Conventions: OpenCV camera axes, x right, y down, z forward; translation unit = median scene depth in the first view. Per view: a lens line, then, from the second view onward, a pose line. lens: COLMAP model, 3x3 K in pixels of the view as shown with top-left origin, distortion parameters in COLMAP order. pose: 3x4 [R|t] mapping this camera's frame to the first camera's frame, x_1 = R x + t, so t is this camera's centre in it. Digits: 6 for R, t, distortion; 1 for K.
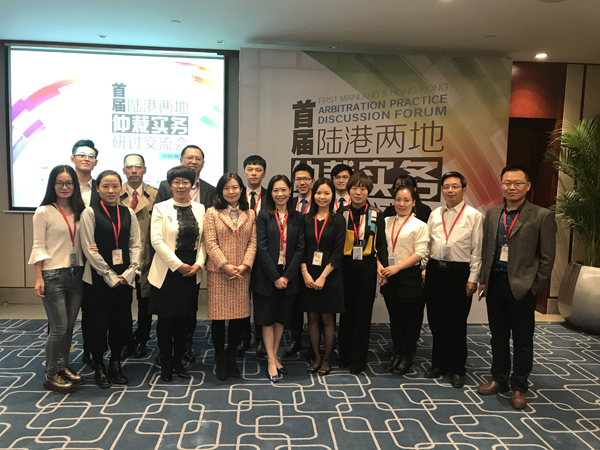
lens RADIAL K [[489.8, 0, 299.3], [0, 489.8, 223.3], [0, 0, 1]] dist [0.010642, -0.000268]
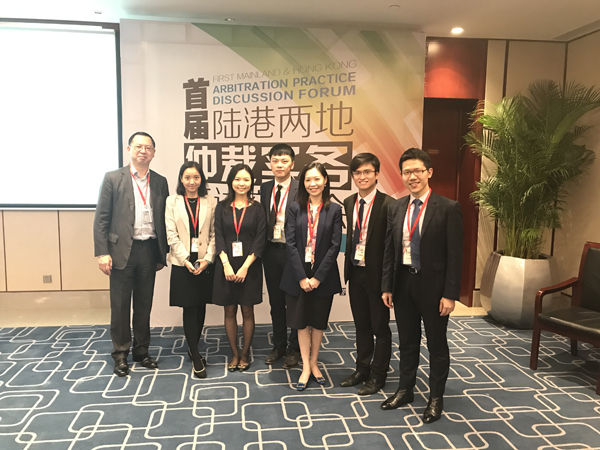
lens RADIAL K [[484.7, 0, 303.7], [0, 484.7, 221.7], [0, 0, 1]] dist [0.019687, -0.012345]
pose [[0.998658, -0.017150, 0.048877, 0.155053], [0.016112, 0.999638, 0.021559, -0.004951], [-0.049229, -0.020742, 0.998572, 0.094532]]
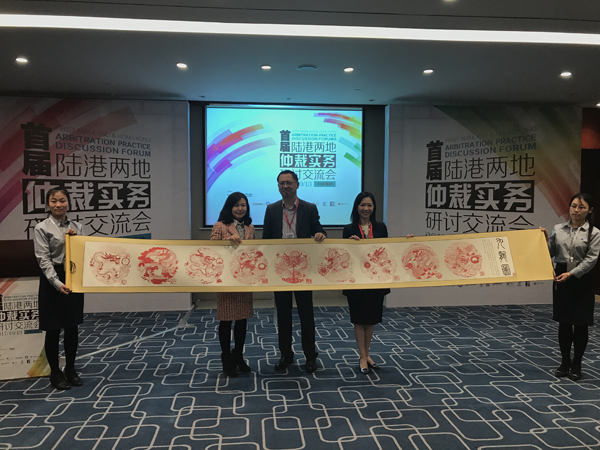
lens RADIAL K [[489.8, 0, 292.4], [0, 489.8, 219.1], [0, 0, 1]] dist [0.010642, -0.000268]
pose [[0.999293, -0.025492, 0.027621, -0.421901], [0.027194, 0.997638, -0.063079, 0.041854], [-0.025948, 0.063785, 0.997626, -0.334864]]
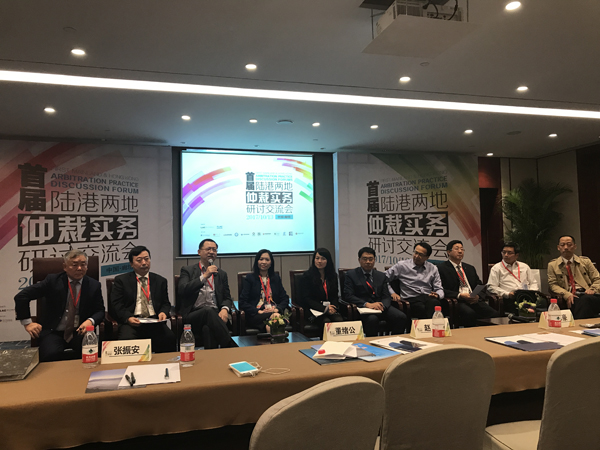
lens RADIAL K [[489.8, 0, 298.0], [0, 489.8, 218.6], [0, 0, 1]] dist [0.010642, -0.000268]
pose [[0.974609, -0.036100, 0.220985, -0.614659], [0.070780, 0.985983, -0.151091, 0.117134], [-0.212433, 0.162896, 0.963503, -0.559944]]
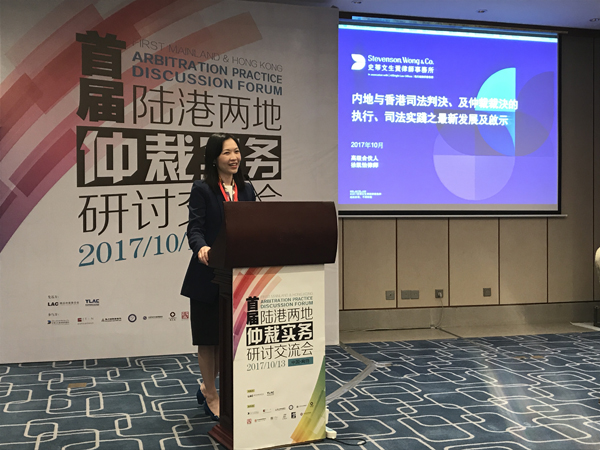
lens RADIAL K [[724.0, 0, 277.9], [0, 724.0, 221.1], [0, 0, 1]] dist [0.036225, 0.000000]
pose [[0.982221, -0.027686, 0.185676, -0.982774], [0.044545, 0.995190, -0.087251, 0.091284], [-0.182368, 0.093971, 0.978730, -0.179593]]
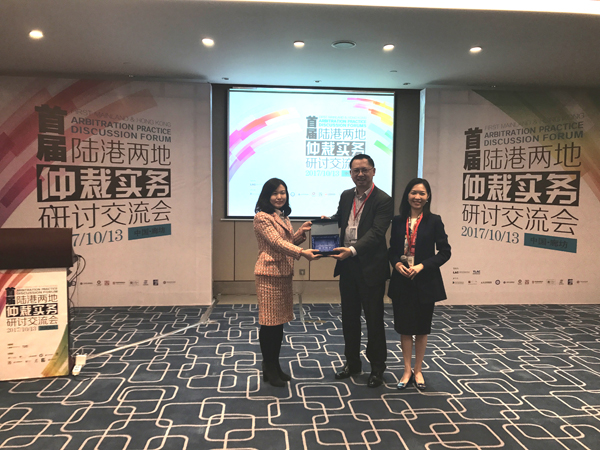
lens RADIAL K [[489.8, 0, 293.0], [0, 489.8, 221.0], [0, 0, 1]] dist [0.010642, -0.000268]
pose [[0.999863, -0.015038, 0.006979, -0.463015], [0.015346, 0.998809, -0.046310, 0.042501], [-0.006274, 0.046411, 0.998903, -0.257457]]
